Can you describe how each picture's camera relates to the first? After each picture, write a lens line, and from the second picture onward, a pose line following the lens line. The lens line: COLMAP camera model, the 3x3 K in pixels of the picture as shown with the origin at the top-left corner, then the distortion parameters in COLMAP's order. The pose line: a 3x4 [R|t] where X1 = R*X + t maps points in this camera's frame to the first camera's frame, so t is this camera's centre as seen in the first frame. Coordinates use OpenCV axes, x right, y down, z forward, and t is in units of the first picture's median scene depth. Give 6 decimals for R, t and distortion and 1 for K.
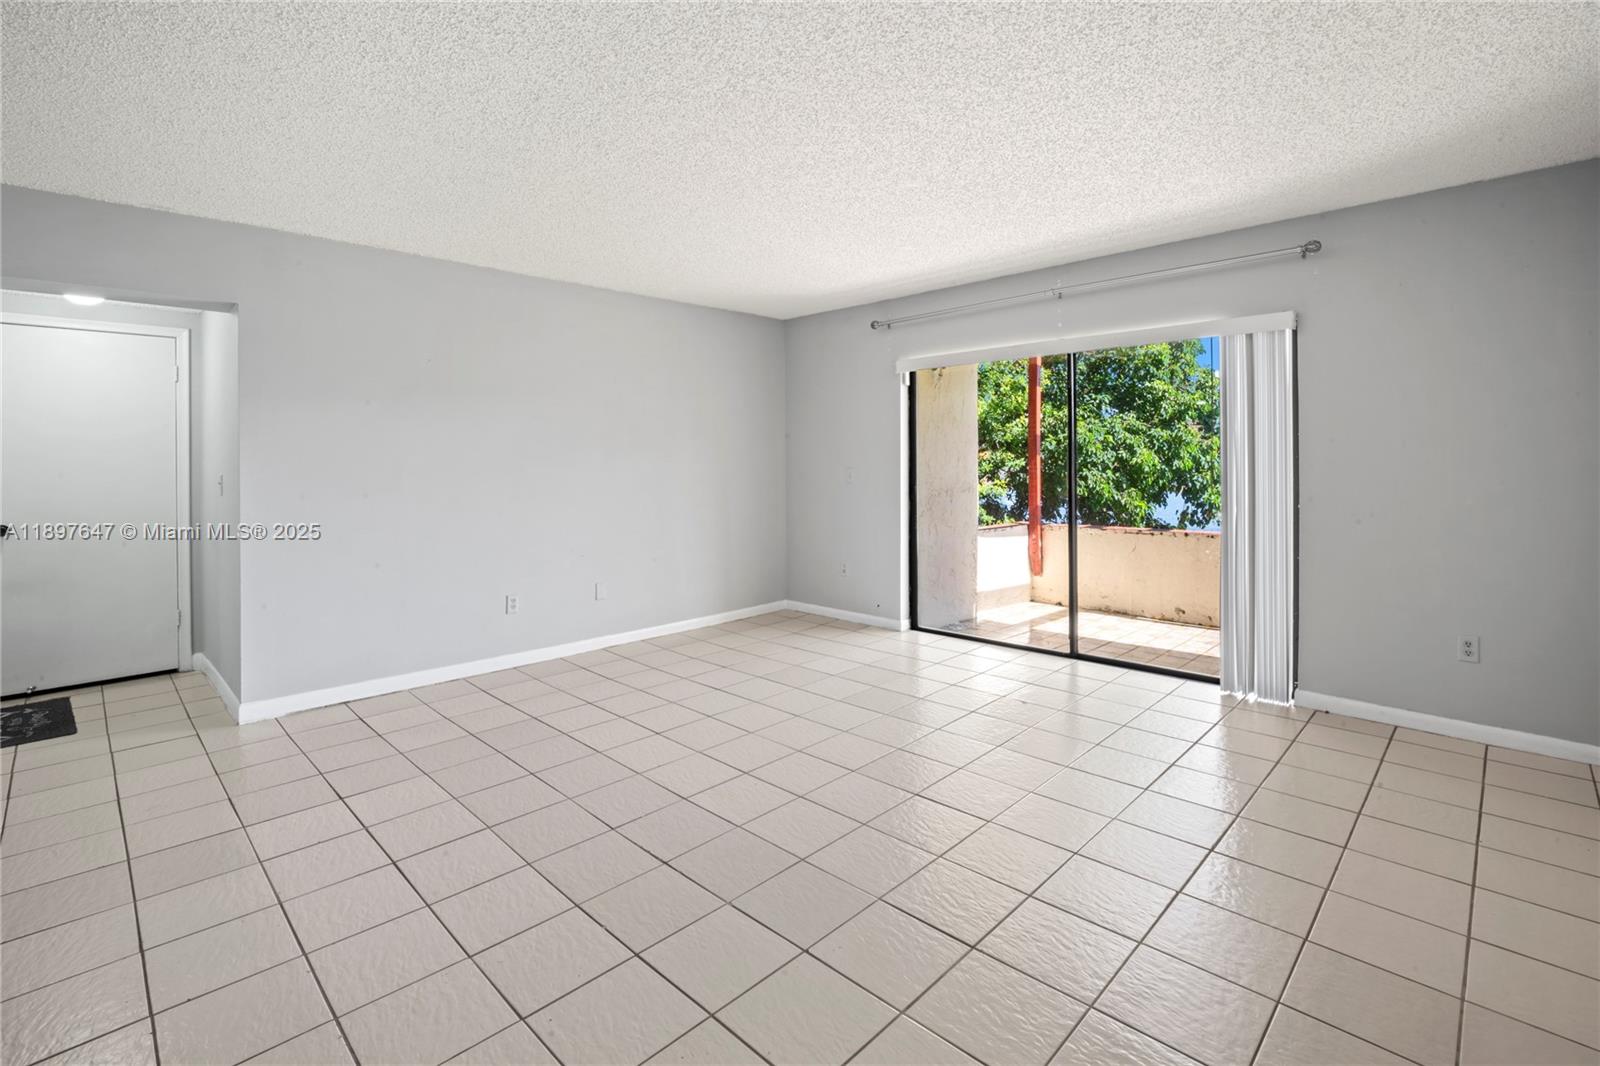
lens RADIAL K [[722.6, 0, 797.6], [0, 722.6, 501.4], [0, 0, 1]] dist [-0.001358, -0.000381]
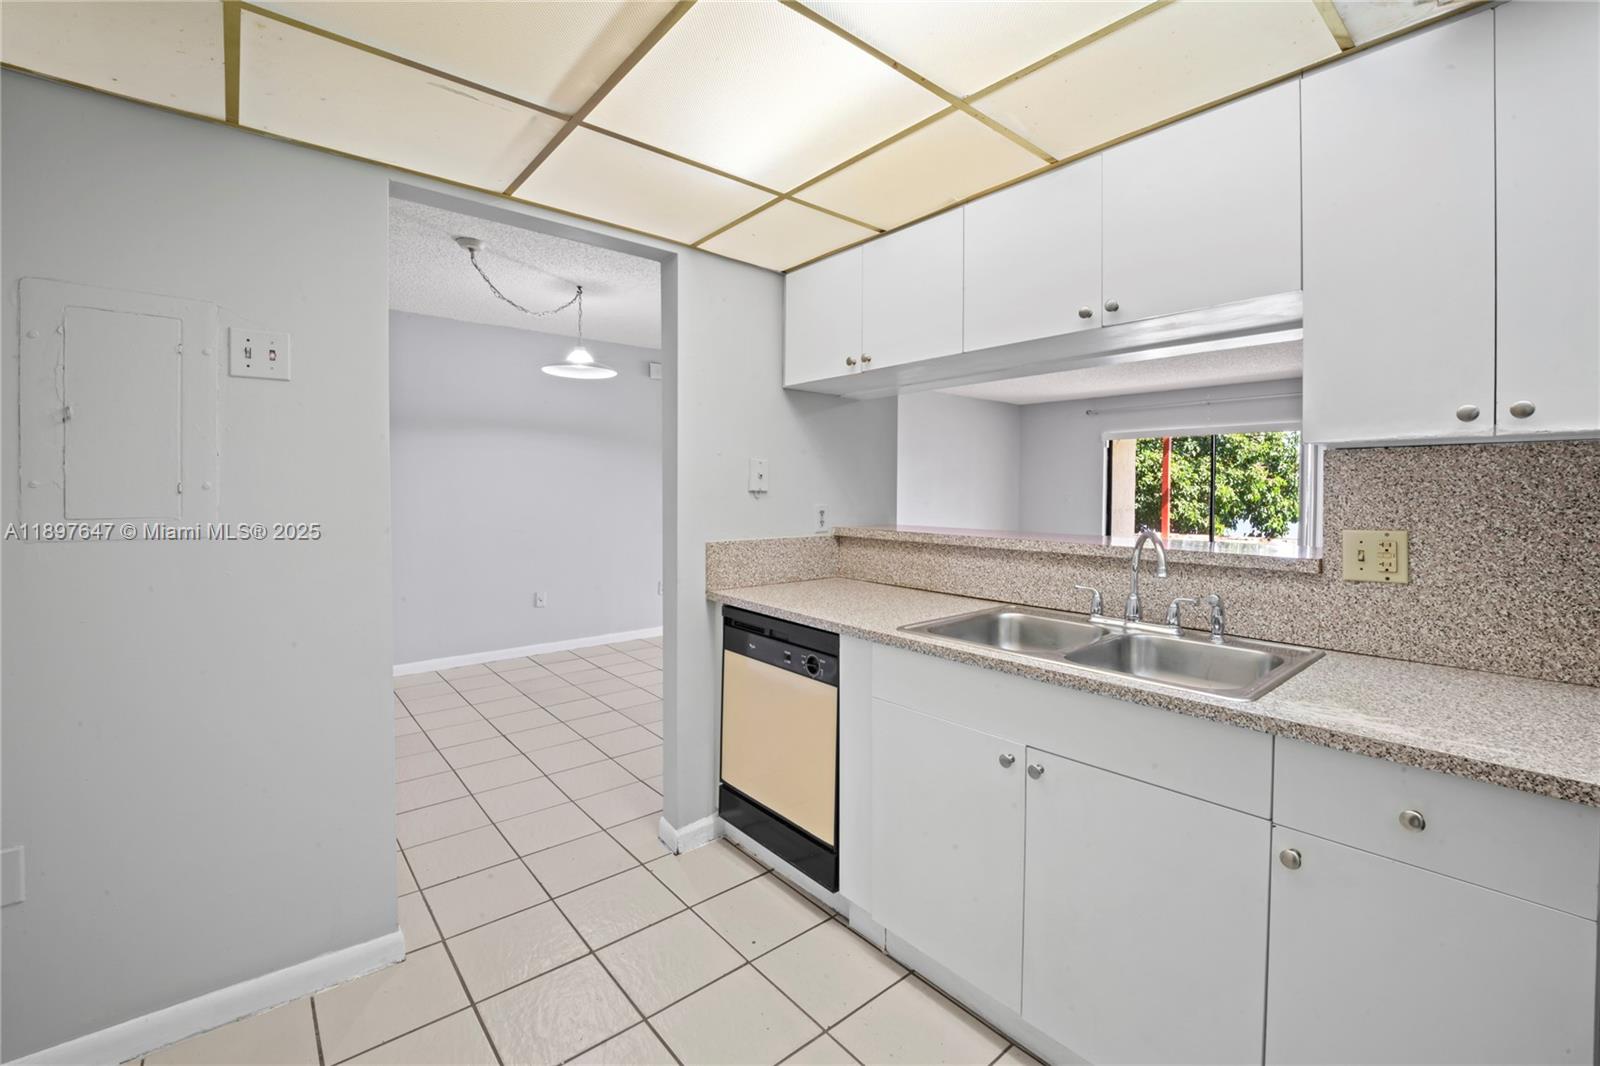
lens RADIAL K [[675.5, 0, 798.1], [0, 675.5, 499.6], [0, 0, 1]] dist [-0.027336, 0.000024]
pose [[0.996477, 0.017178, -0.082085, -0.188836], [-0.020312, 0.999090, -0.037492, 0.015528], [0.081366, 0.039027, 0.995920, -0.270080]]
